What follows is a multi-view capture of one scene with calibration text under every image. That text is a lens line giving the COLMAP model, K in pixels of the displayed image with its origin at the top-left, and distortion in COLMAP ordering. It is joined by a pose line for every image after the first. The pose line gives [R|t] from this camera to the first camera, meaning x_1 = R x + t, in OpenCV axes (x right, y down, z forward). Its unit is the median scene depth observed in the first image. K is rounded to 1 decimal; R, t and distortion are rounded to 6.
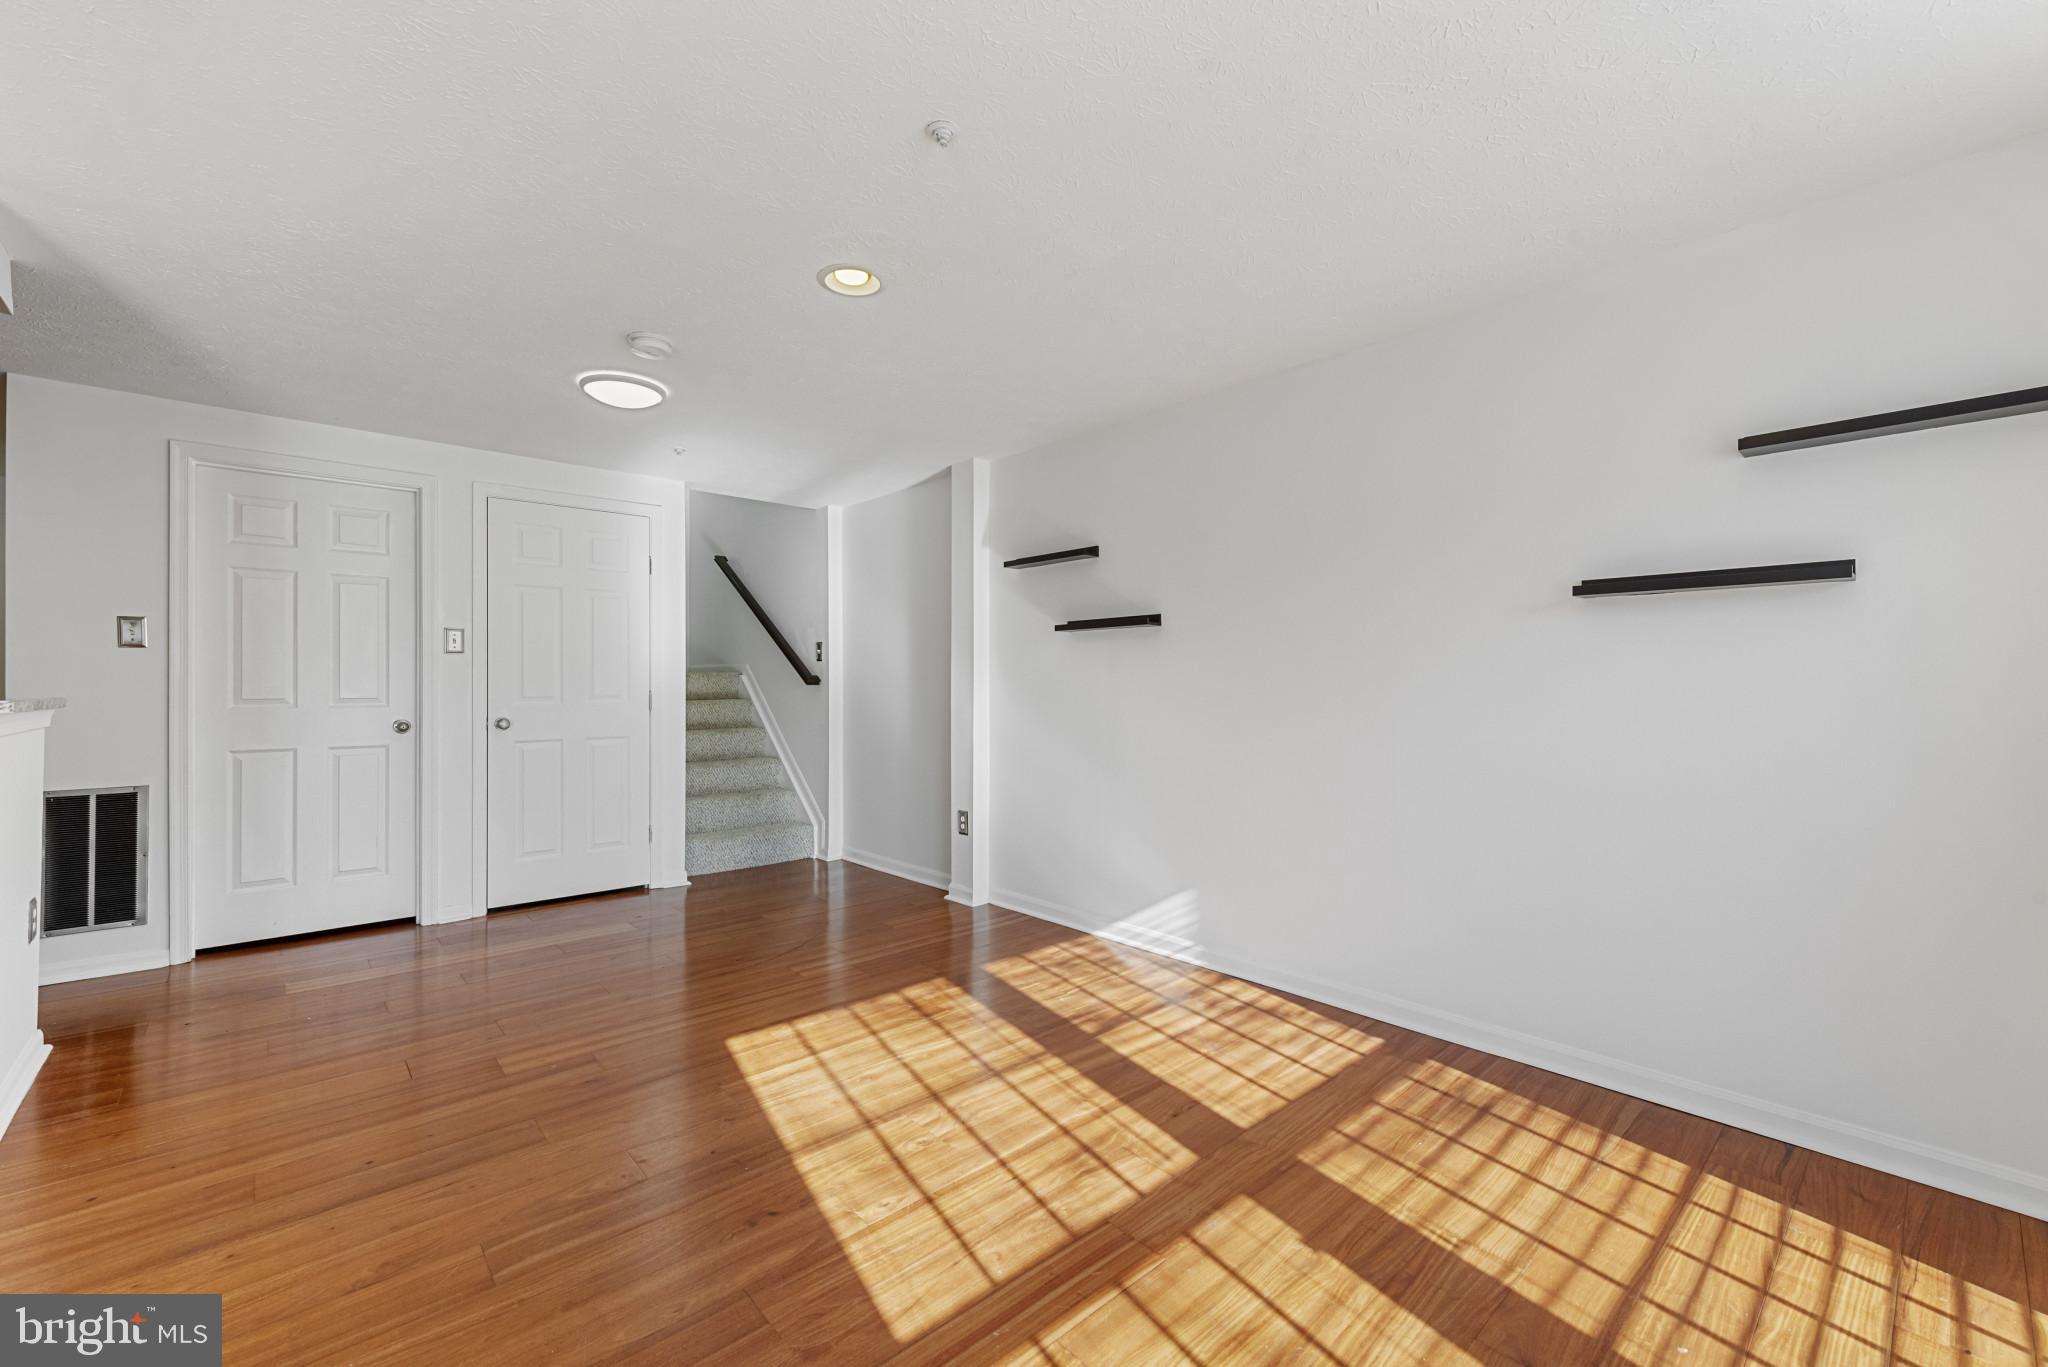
lens RADIAL K [[839.4, 0, 1024.0], [0, 839.4, 683.5], [0, 0, 1]] dist [0.000756, -0.000201]
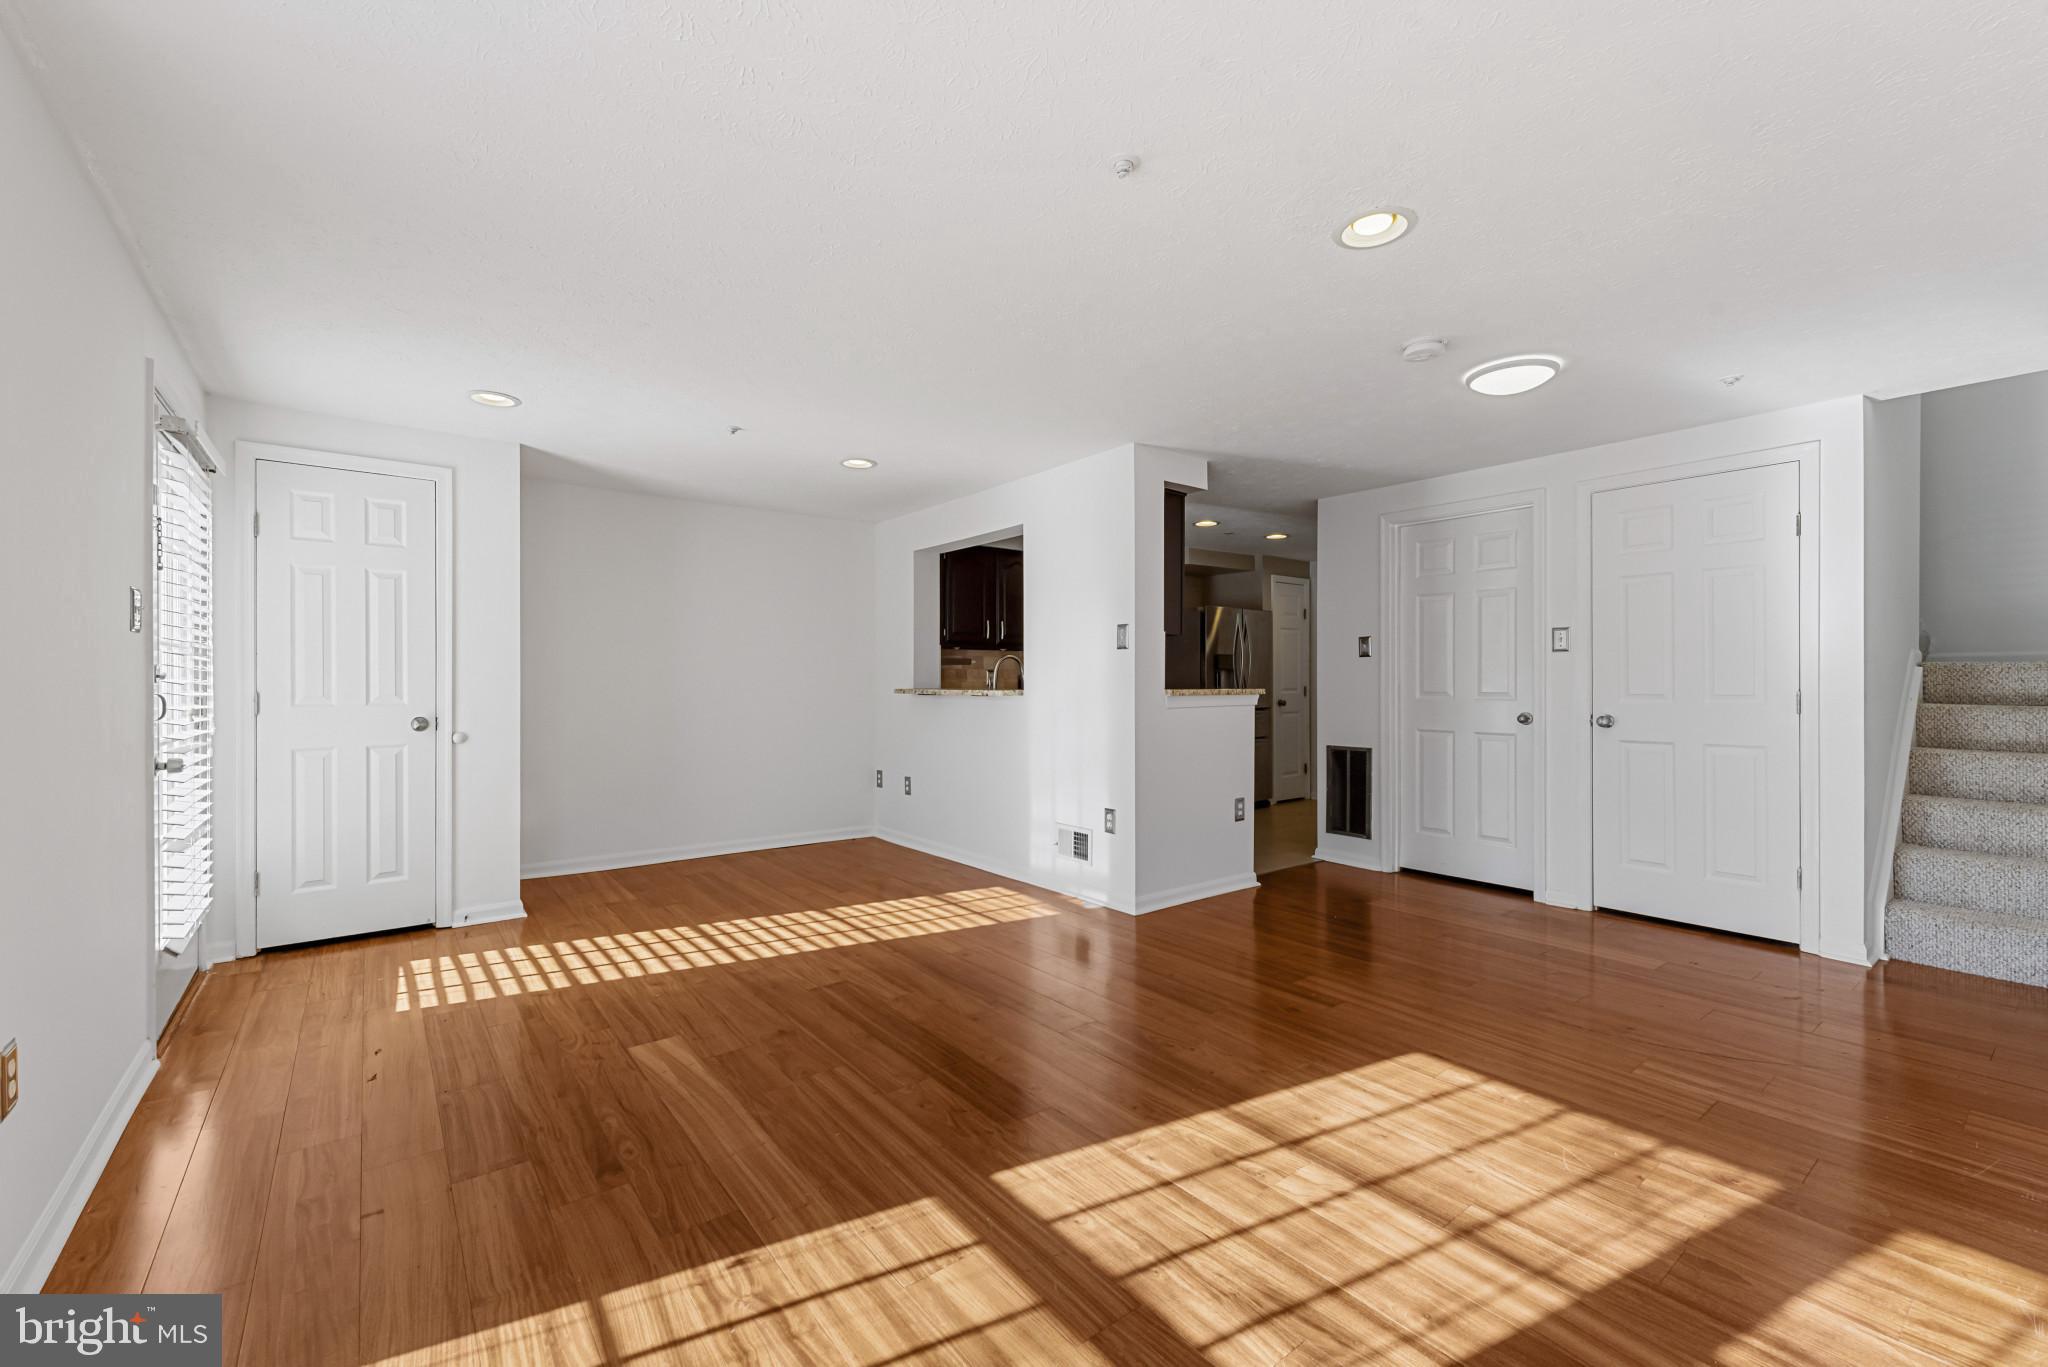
lens RADIAL K [[839.4, 0, 1024.0], [0, 839.4, 683.5], [0, 0, 1]] dist [0.000756, -0.000201]
pose [[-0.081190, 0.005550, -0.996683, 0.643967], [0.006973, 0.999963, 0.005000, -0.009246], [0.996674, -0.006544, -0.081226, 0.627214]]
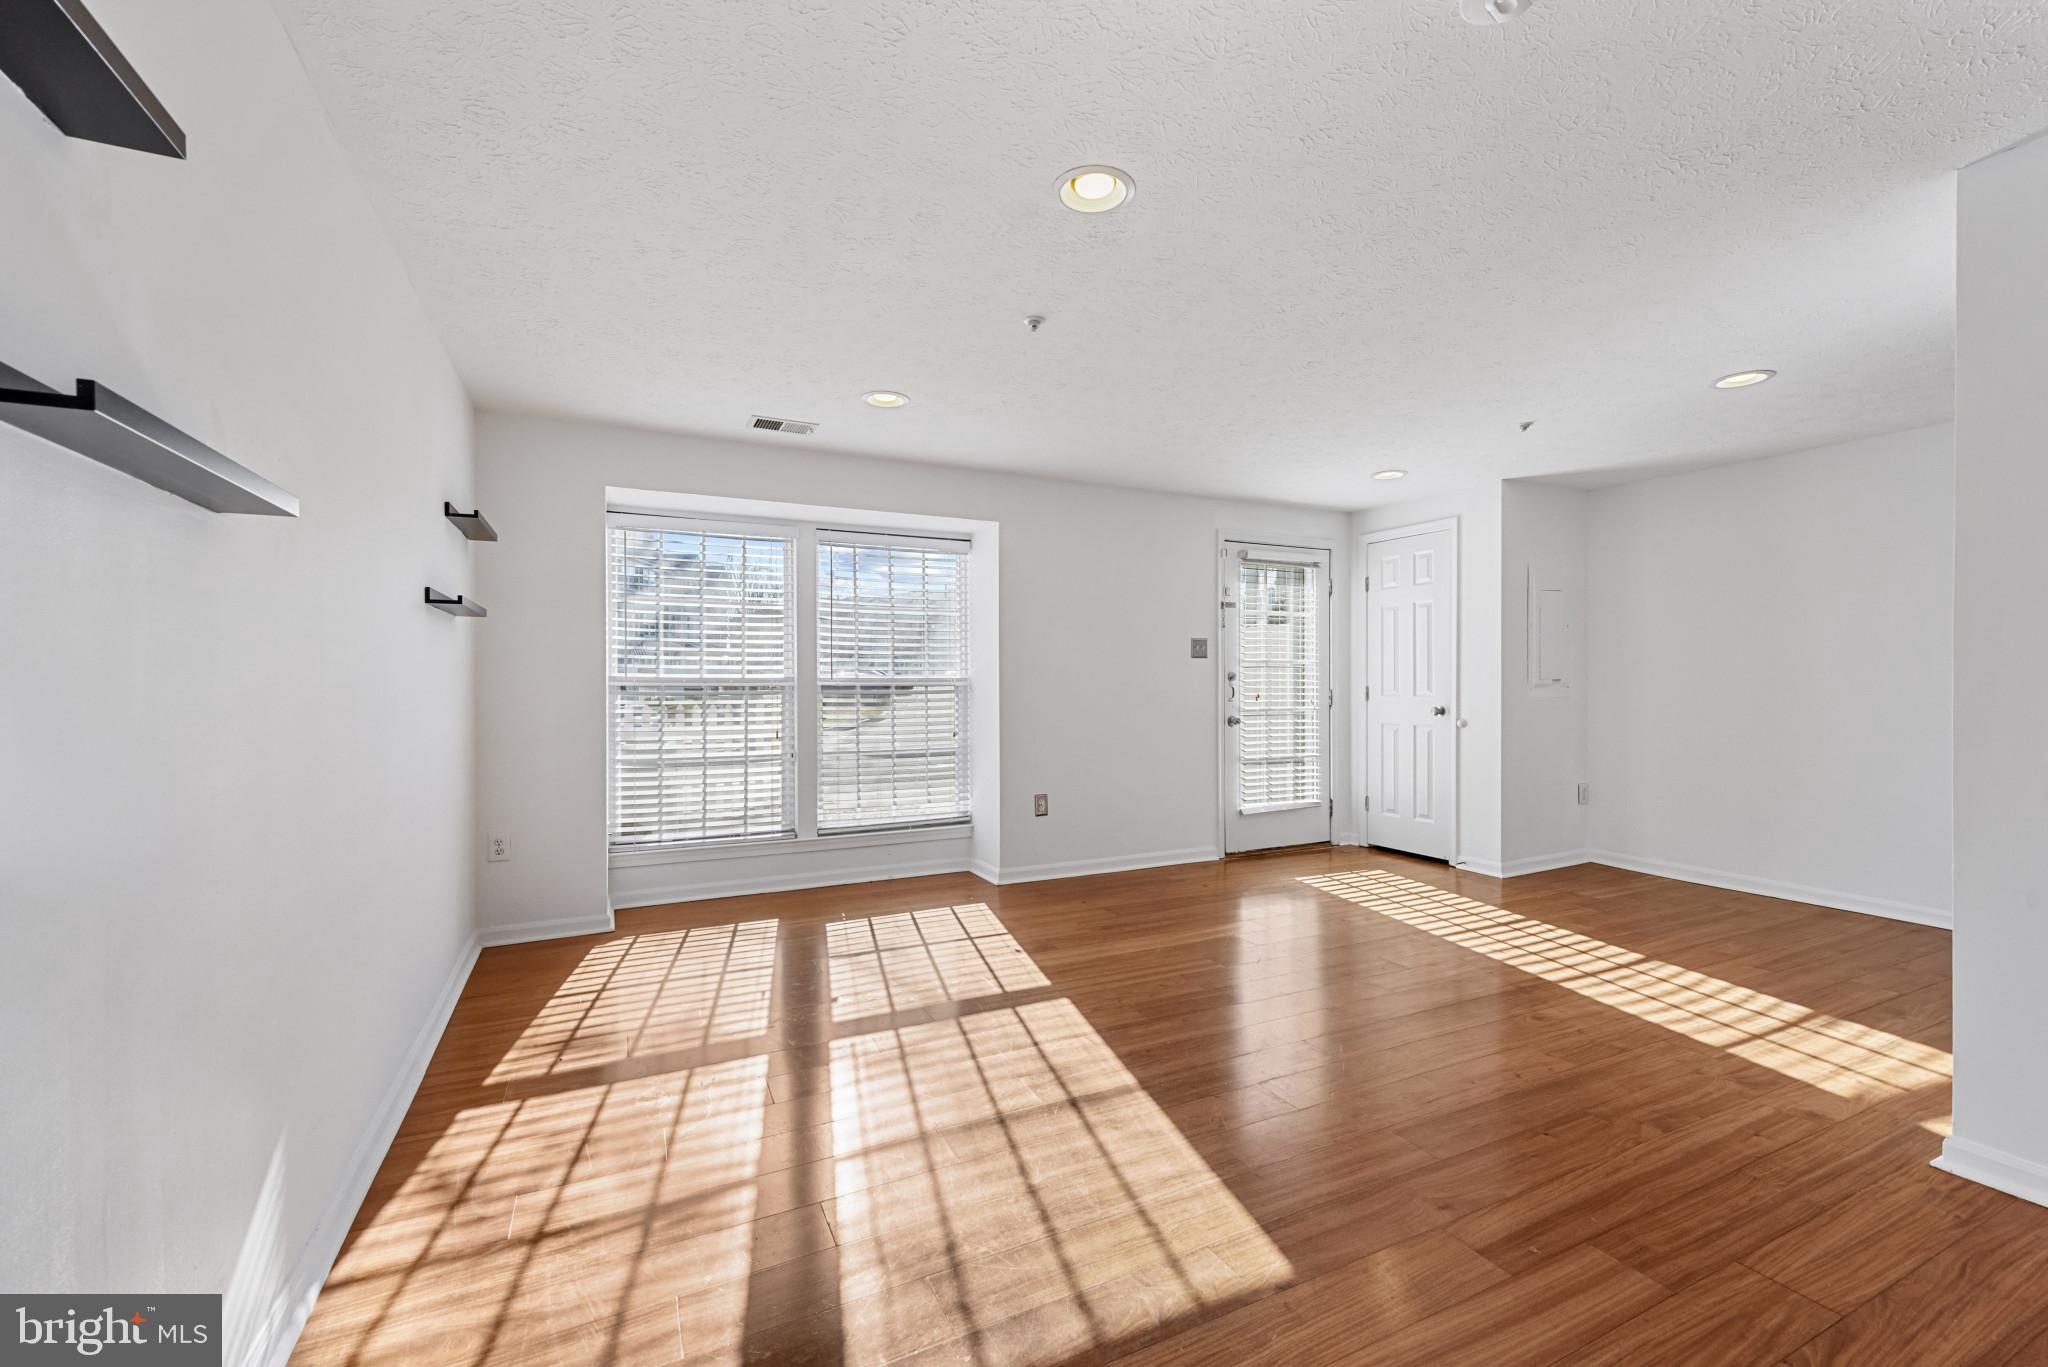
lens RADIAL K [[839.4, 0, 1024.0], [0, 839.4, 683.5], [0, 0, 1]] dist [0.000756, -0.000201]
pose [[-0.959319, -0.001783, 0.282317, -0.340066], [-0.002252, 0.999997, -0.001336, 0.001061], [-0.282314, -0.001917, -0.959320, 1.636503]]
